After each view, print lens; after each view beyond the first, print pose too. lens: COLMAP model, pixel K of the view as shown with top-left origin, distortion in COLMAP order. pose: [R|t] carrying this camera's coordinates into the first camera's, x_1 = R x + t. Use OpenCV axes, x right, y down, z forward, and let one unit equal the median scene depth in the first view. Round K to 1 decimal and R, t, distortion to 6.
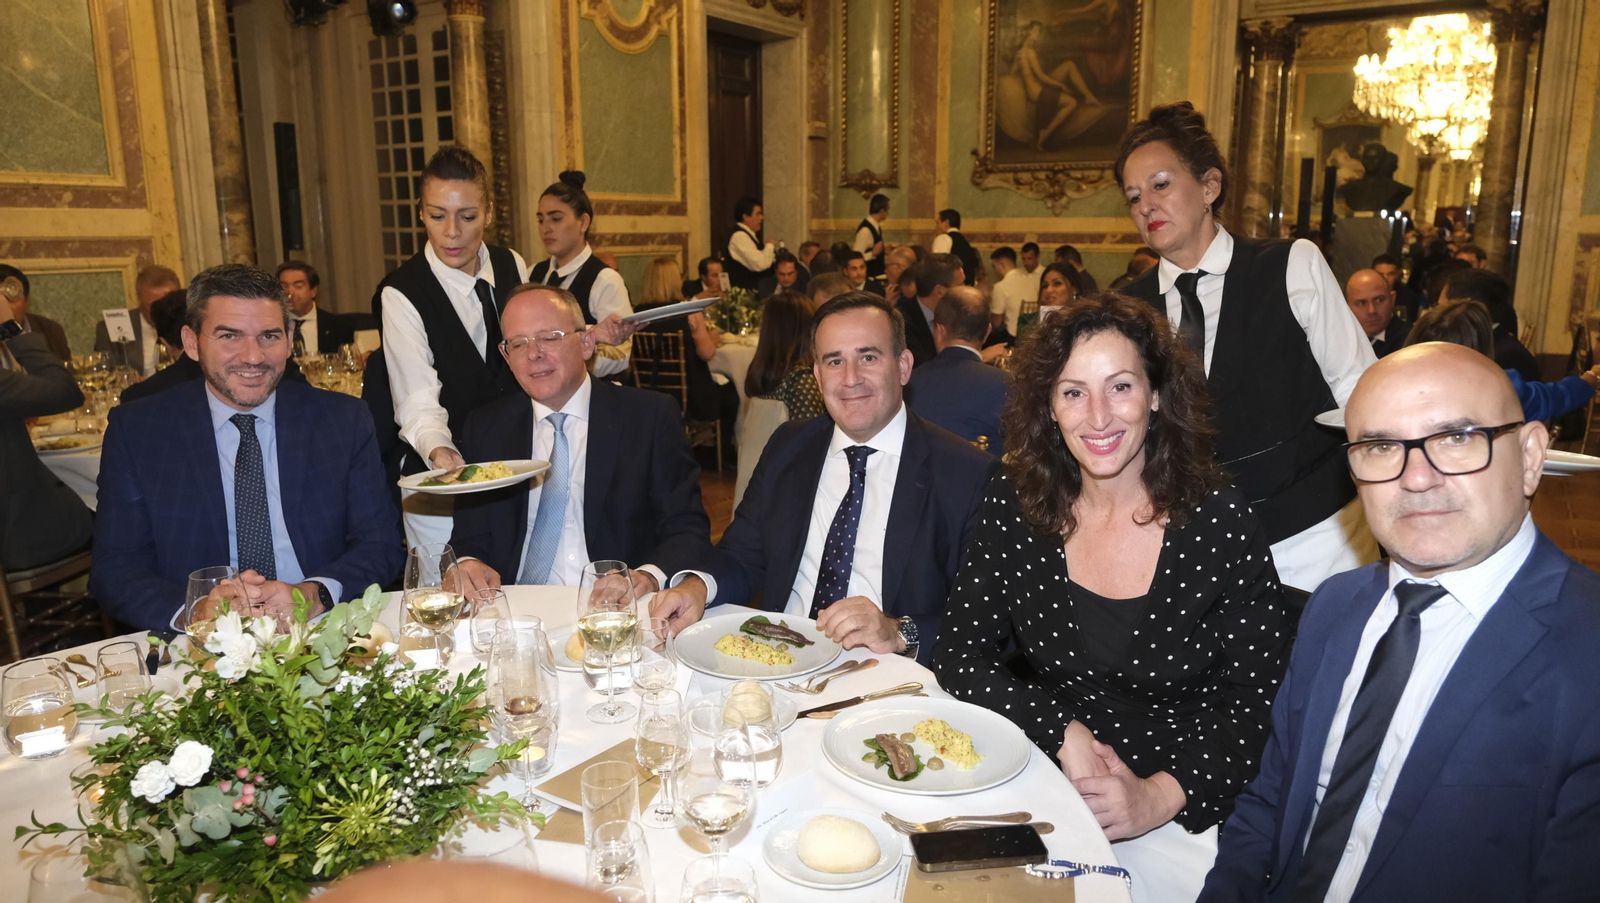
lens RADIAL K [[1076.8, 0, 796.8], [0, 1076.8, 446.0], [0, 0, 1]] dist [-0.022841, 0.008306]
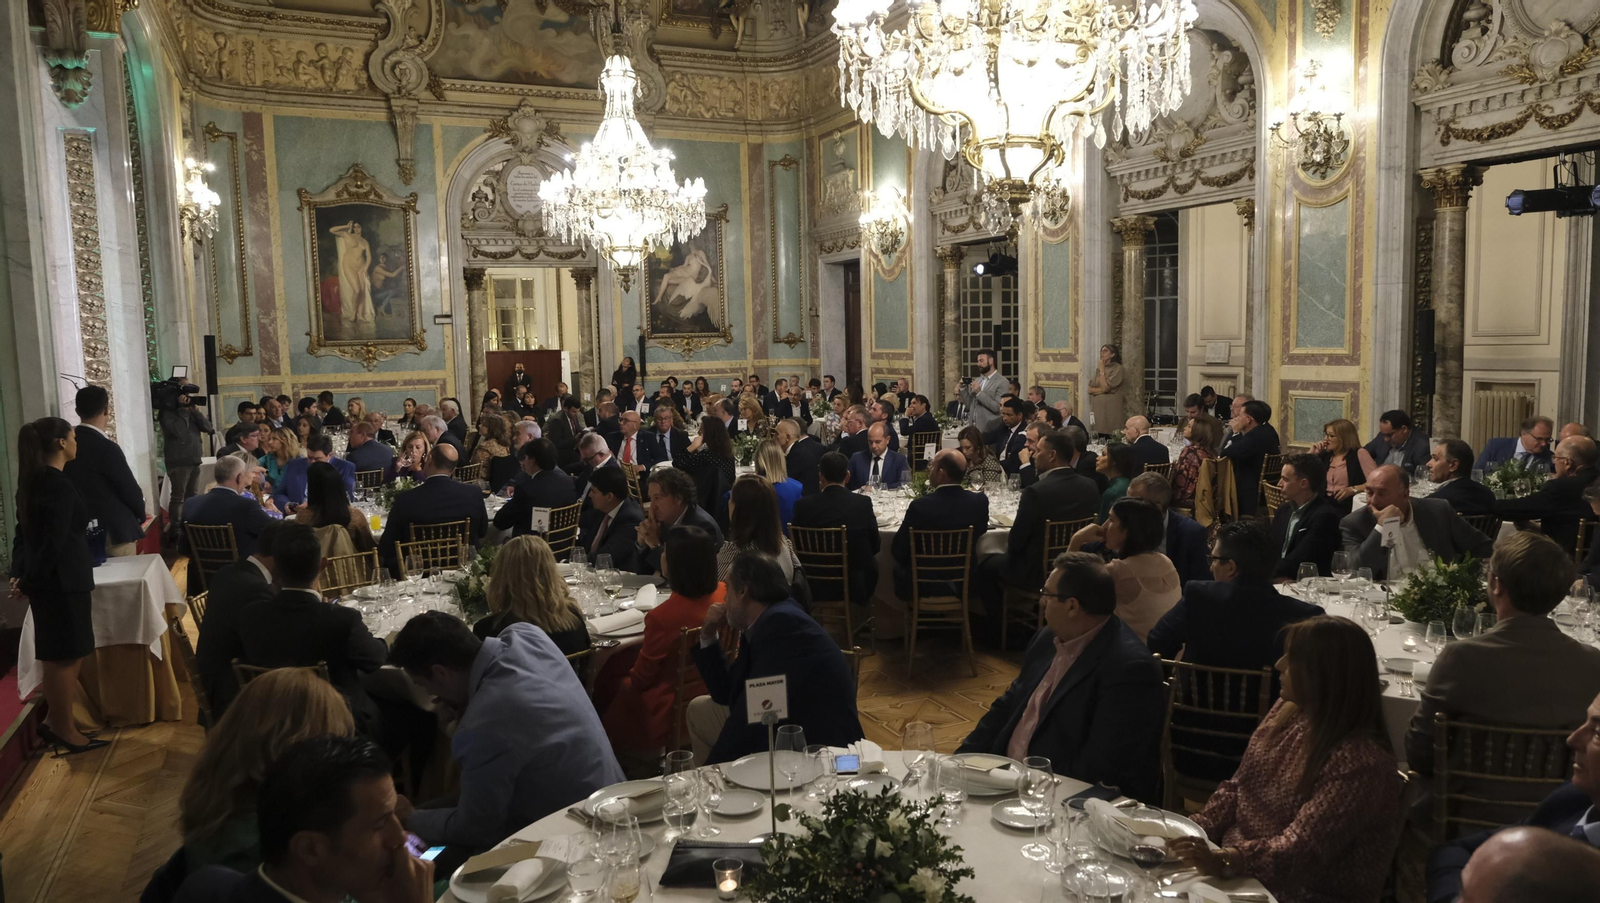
lens RADIAL K [[1076.8, 0, 792.3], [0, 1076.8, 452.5], [0, 0, 1]] dist [-0.022841, 0.008306]
pose [[0.531302, -0.099106, 0.841365, -0.820981], [0.188222, 0.982121, -0.003172, 0.035936], [-0.826009, 0.160049, 0.540457, -0.413144]]
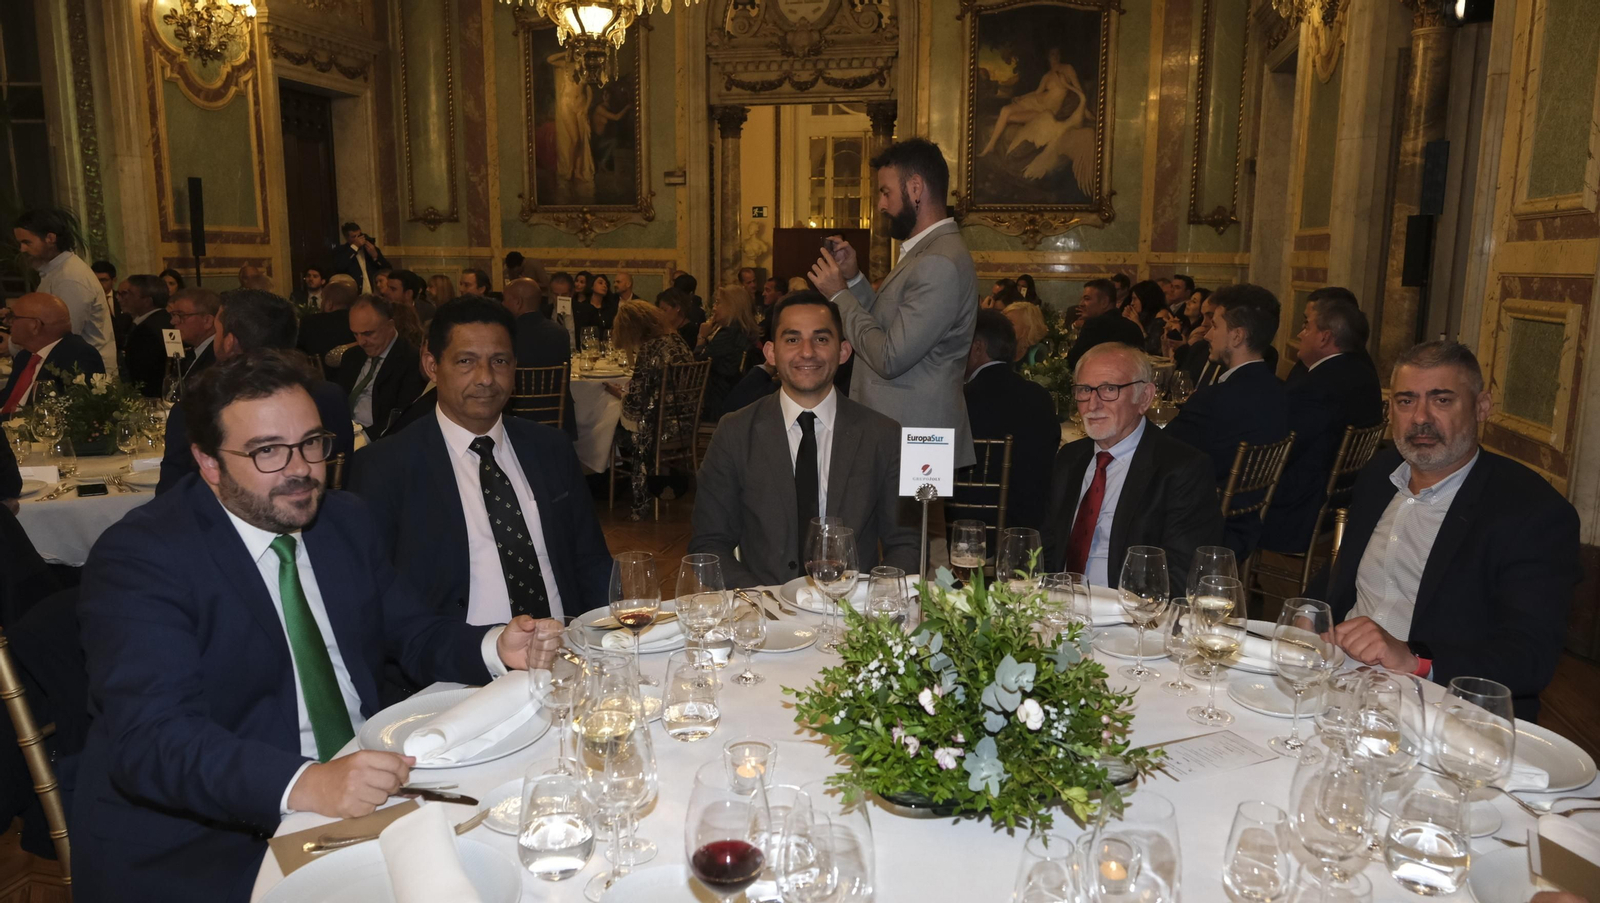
lens RADIAL K [[1076.8, 0, 794.5], [0, 1076.8, 461.4], [0, 0, 1]] dist [-0.022841, 0.008306]
pose [[0.939108, -0.053798, 0.339386, 0.025735], [0.056931, 0.998378, 0.000725, 0.053592], [-0.338874, 0.018641, 0.940647, -0.282096]]
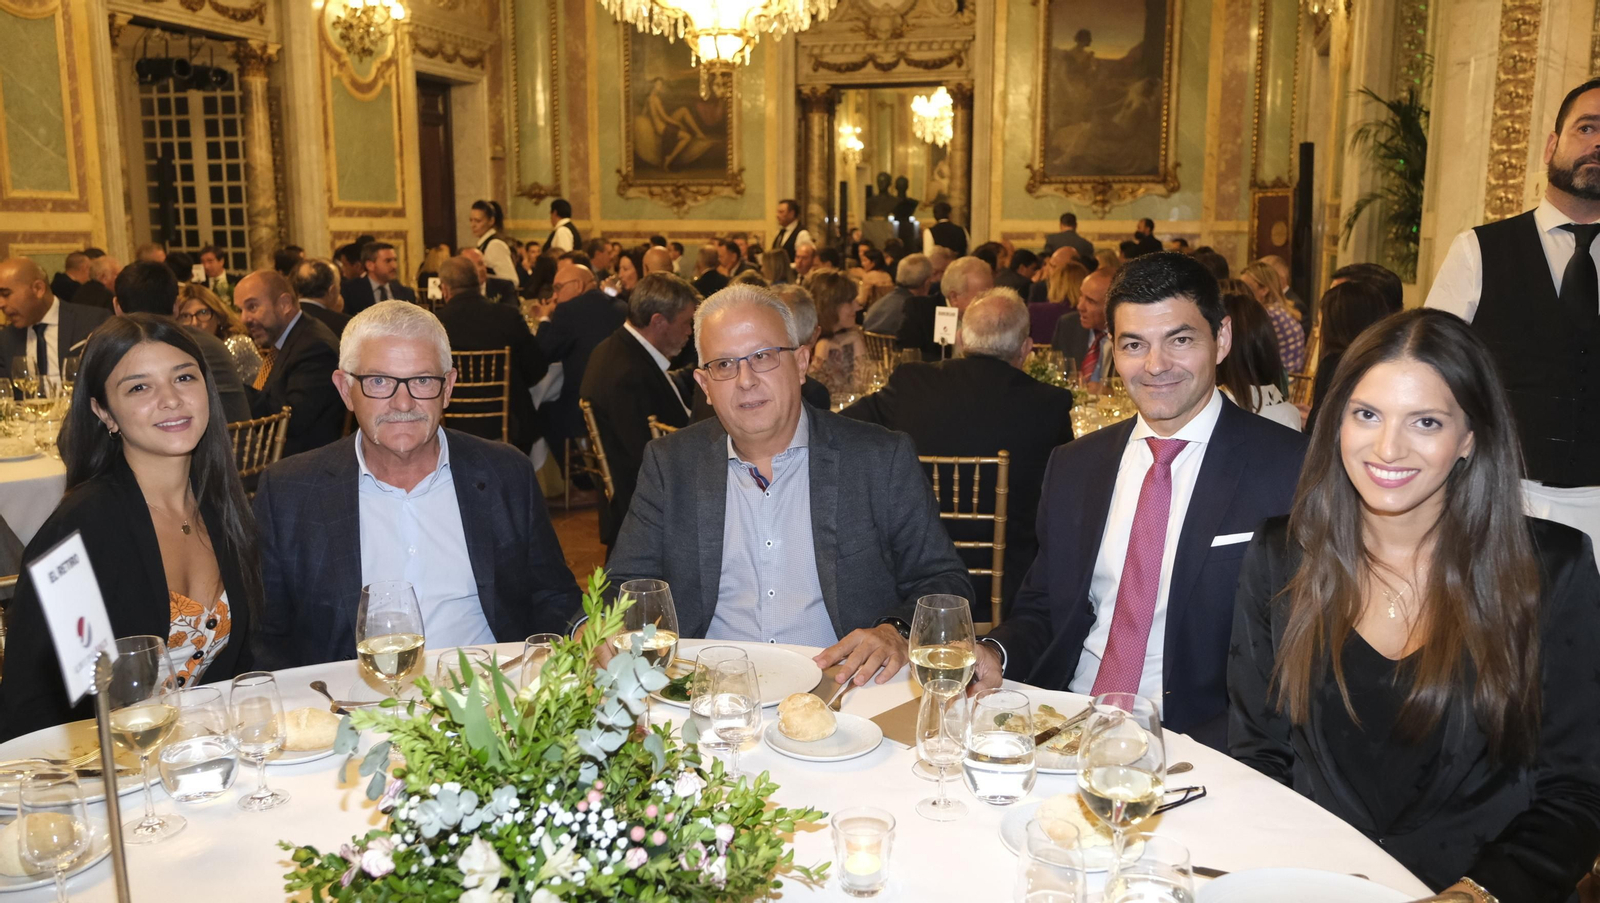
lens RADIAL K [[1249.9, 0, 790.3], [0, 1249.9, 445.7], [0, 0, 1]] dist [-0.049984, 0.036937]
pose [[0.959096, -0.043428, 0.279731, -0.078495], [0.051276, 0.998468, -0.020796, 0.111532], [-0.278399, 0.034289, 0.959853, -0.540483]]
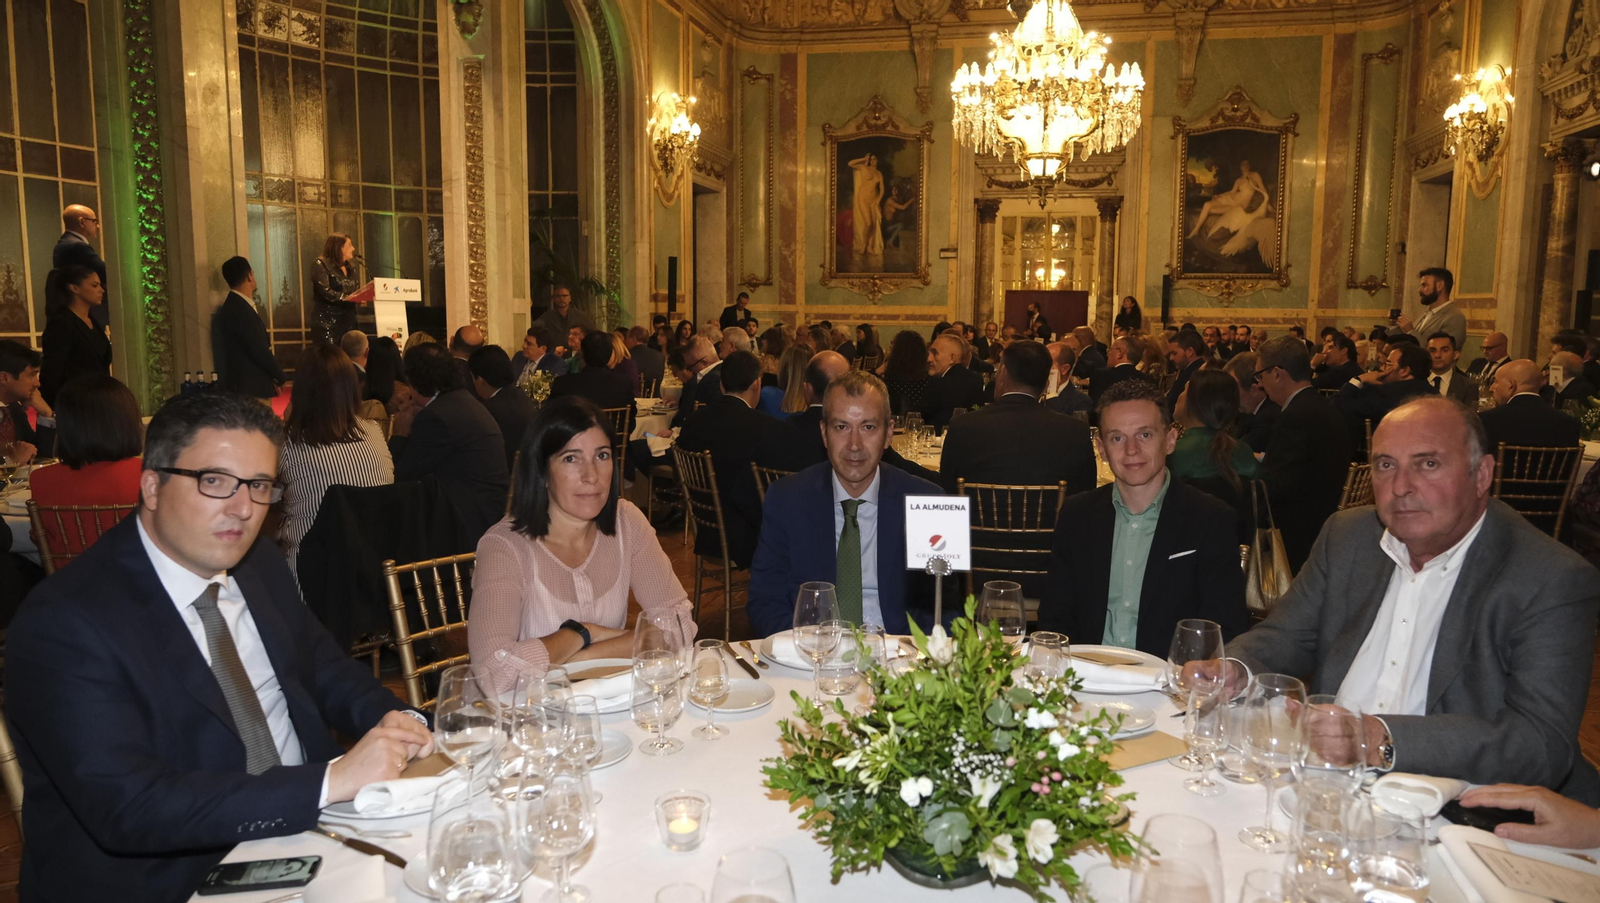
lens RADIAL K [[1076.8, 0, 807.2], [0, 1076.8, 459.2], [0, 0, 1]] dist [-0.022841, 0.008306]
pose [[0.935107, -0.039614, 0.352145, -0.456721], [0.060606, 0.996969, -0.048783, 0.100425], [-0.349146, 0.066959, 0.934673, -0.510492]]
